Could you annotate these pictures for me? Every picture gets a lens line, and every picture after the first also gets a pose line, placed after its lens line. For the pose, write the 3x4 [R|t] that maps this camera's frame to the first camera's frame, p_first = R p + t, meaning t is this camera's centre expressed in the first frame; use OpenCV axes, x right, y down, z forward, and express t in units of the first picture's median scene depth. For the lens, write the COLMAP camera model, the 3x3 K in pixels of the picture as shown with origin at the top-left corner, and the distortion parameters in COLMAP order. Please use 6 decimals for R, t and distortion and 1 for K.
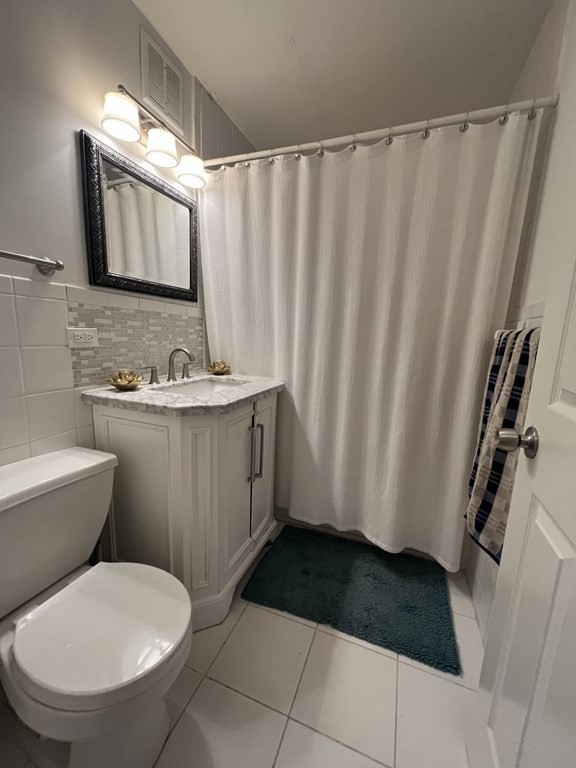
lens RADIAL K [[305.8, 0, 285.8], [0, 305.8, 385.4], [0, 0, 1]] dist [-0.001045, 0.000545]
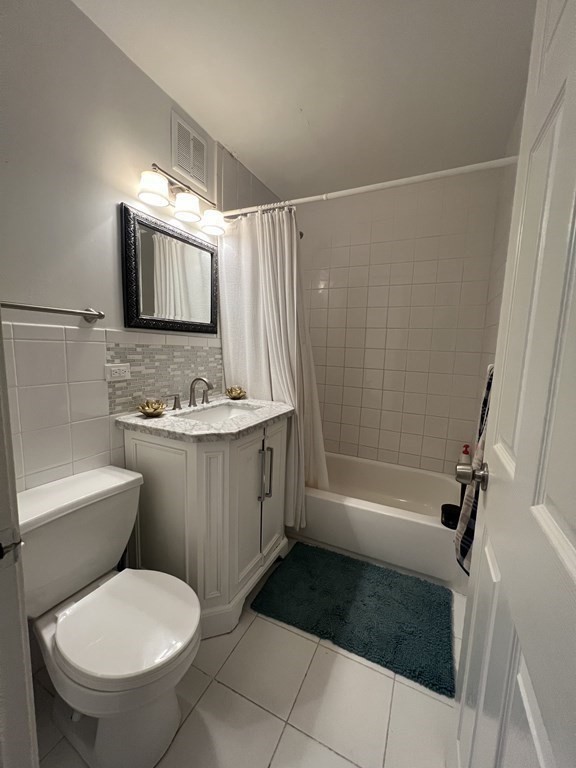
lens RADIAL K [[305.8, 0, 285.8], [0, 305.8, 385.4], [0, 0, 1]] dist [-0.001045, 0.000545]
pose [[0.996688, 0.002323, -0.081293, 0.069233], [-0.005959, 0.998991, -0.044509, -0.052298], [0.081108, 0.044845, 0.995696, -0.106445]]
